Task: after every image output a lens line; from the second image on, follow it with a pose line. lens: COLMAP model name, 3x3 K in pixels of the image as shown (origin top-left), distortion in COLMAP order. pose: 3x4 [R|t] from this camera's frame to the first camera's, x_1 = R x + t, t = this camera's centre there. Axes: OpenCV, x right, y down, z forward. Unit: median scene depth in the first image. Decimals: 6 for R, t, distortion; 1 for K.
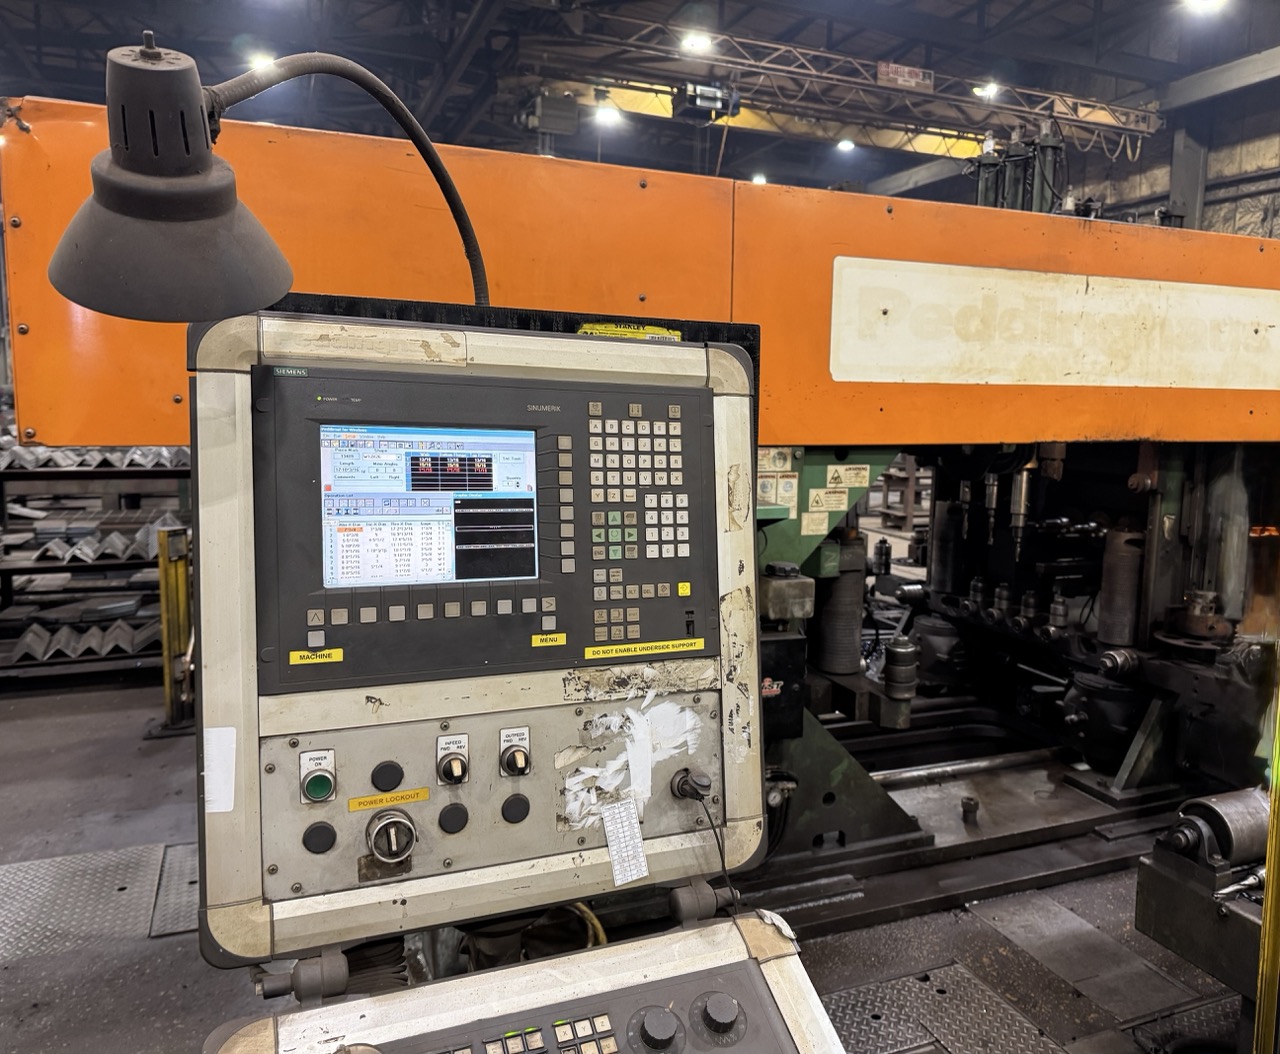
lens RADIAL K [[1001.8, 0, 640.0], [0, 1001.8, 527.0], [0, 0, 1]] dist [0.113088, -0.227704]
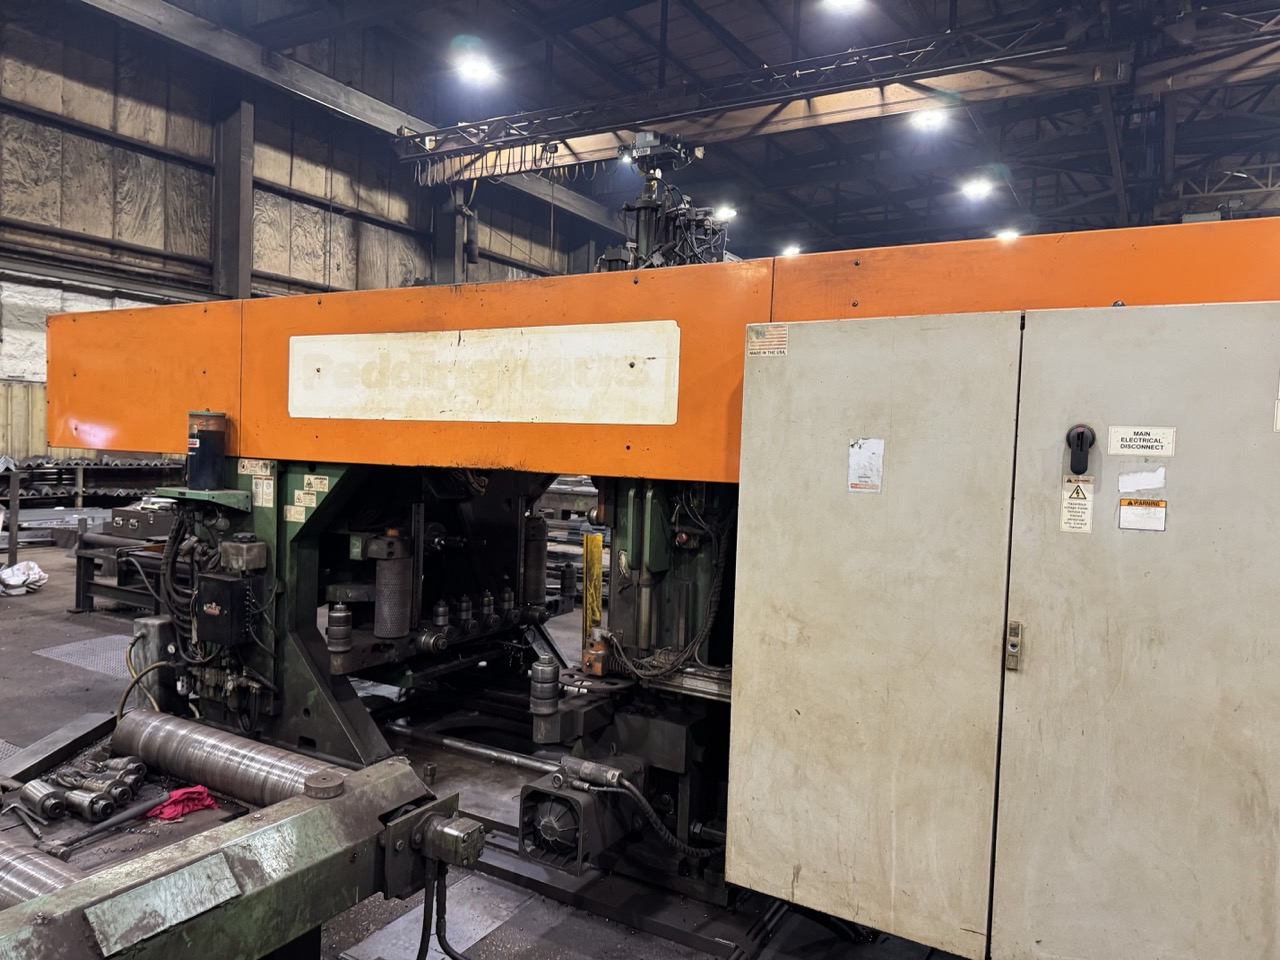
lens RADIAL K [[899.8, 0, 640.0], [0, 899.8, 480.0], [0, 0, 1]] dist [0.002193, 0.000196]
pose [[0.632707, 0.037236, -0.773496, 1.448269], [-0.123636, 0.990888, -0.053430, -0.042341], [0.764458, 0.129438, 0.631546, 0.526641]]
